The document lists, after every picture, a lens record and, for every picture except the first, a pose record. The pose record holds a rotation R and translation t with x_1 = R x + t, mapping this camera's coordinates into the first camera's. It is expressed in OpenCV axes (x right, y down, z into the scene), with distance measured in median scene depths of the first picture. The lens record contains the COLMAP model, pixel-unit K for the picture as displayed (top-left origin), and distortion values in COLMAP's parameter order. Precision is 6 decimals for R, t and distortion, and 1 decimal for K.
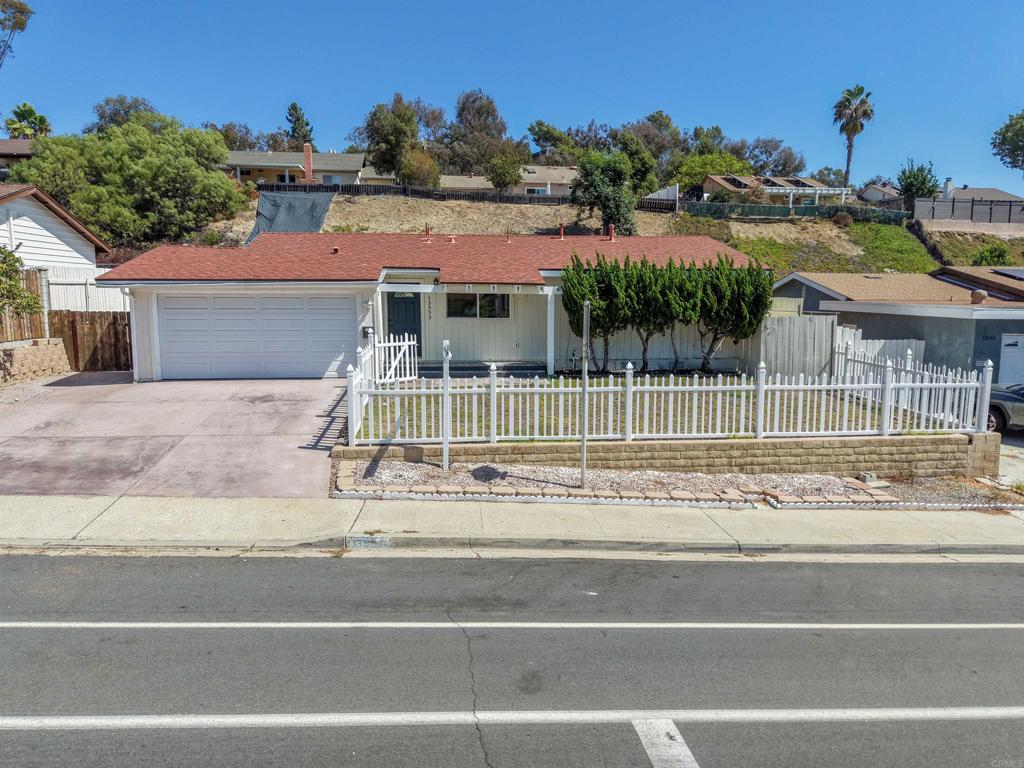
lens RADIAL K [[674.0, 0, 508.2], [0, 674.0, 383.6], [0, 0, 1]] dist [-0.003308, -0.017746]
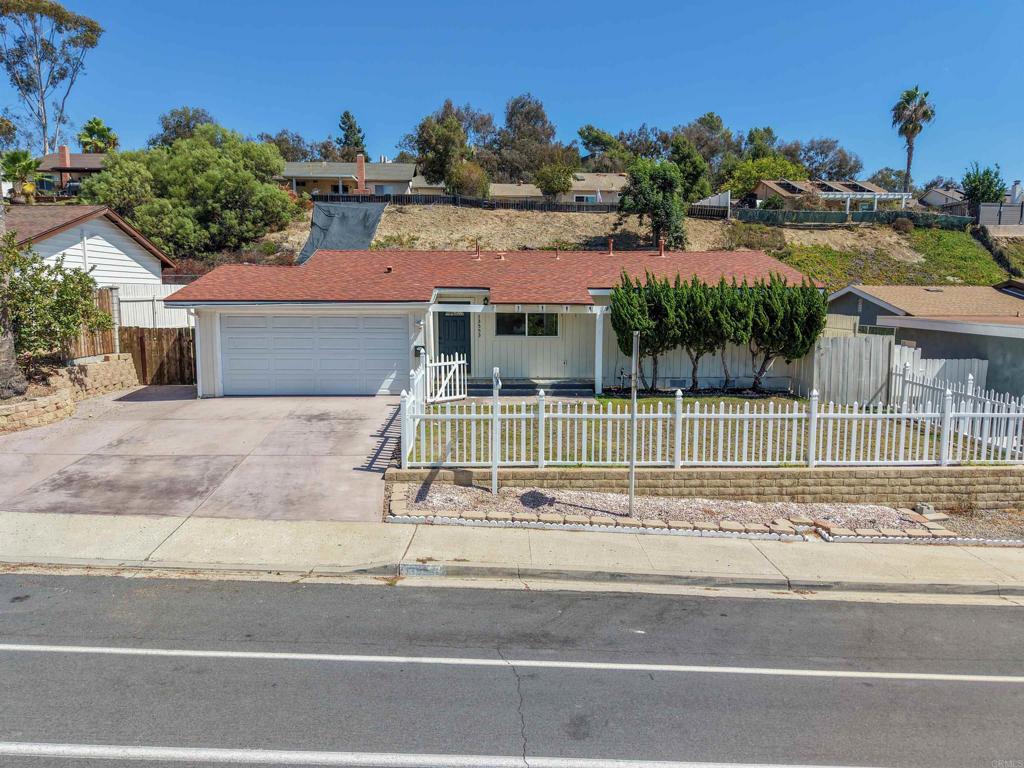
lens RADIAL K [[674.0, 0, 508.2], [0, 674.0, 383.6], [0, 0, 1]] dist [-0.003308, -0.017746]
pose [[0.997583, 0.009066, -0.068884, -0.002711], [-0.009206, 0.999956, -0.001724, -0.025571], [0.068866, 0.002354, 0.997623, -0.011256]]
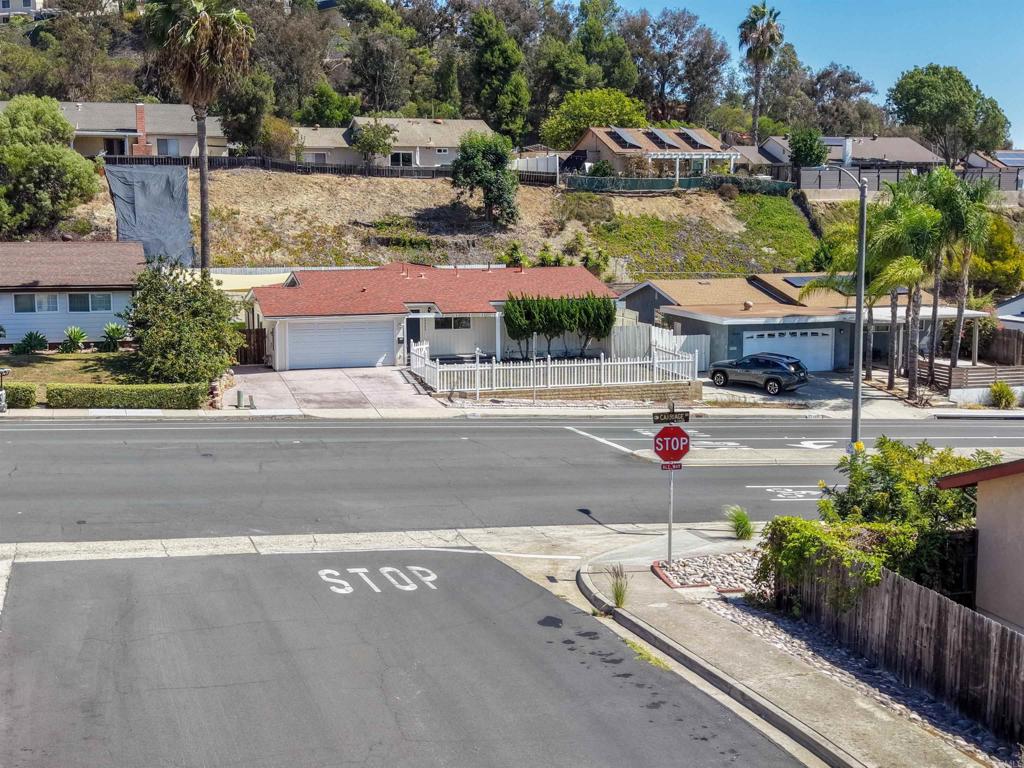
lens RADIAL K [[1654.8, 0, 512.0], [0, 1654.8, 384.0], [0, 0, 1]] dist [0.009105, -0.009444]
pose [[0.975485, -0.029585, 0.218069, -0.873584], [0.030027, 0.999548, 0.001288, 0.043159], [-0.218008, 0.005291, 0.975933, -3.339773]]
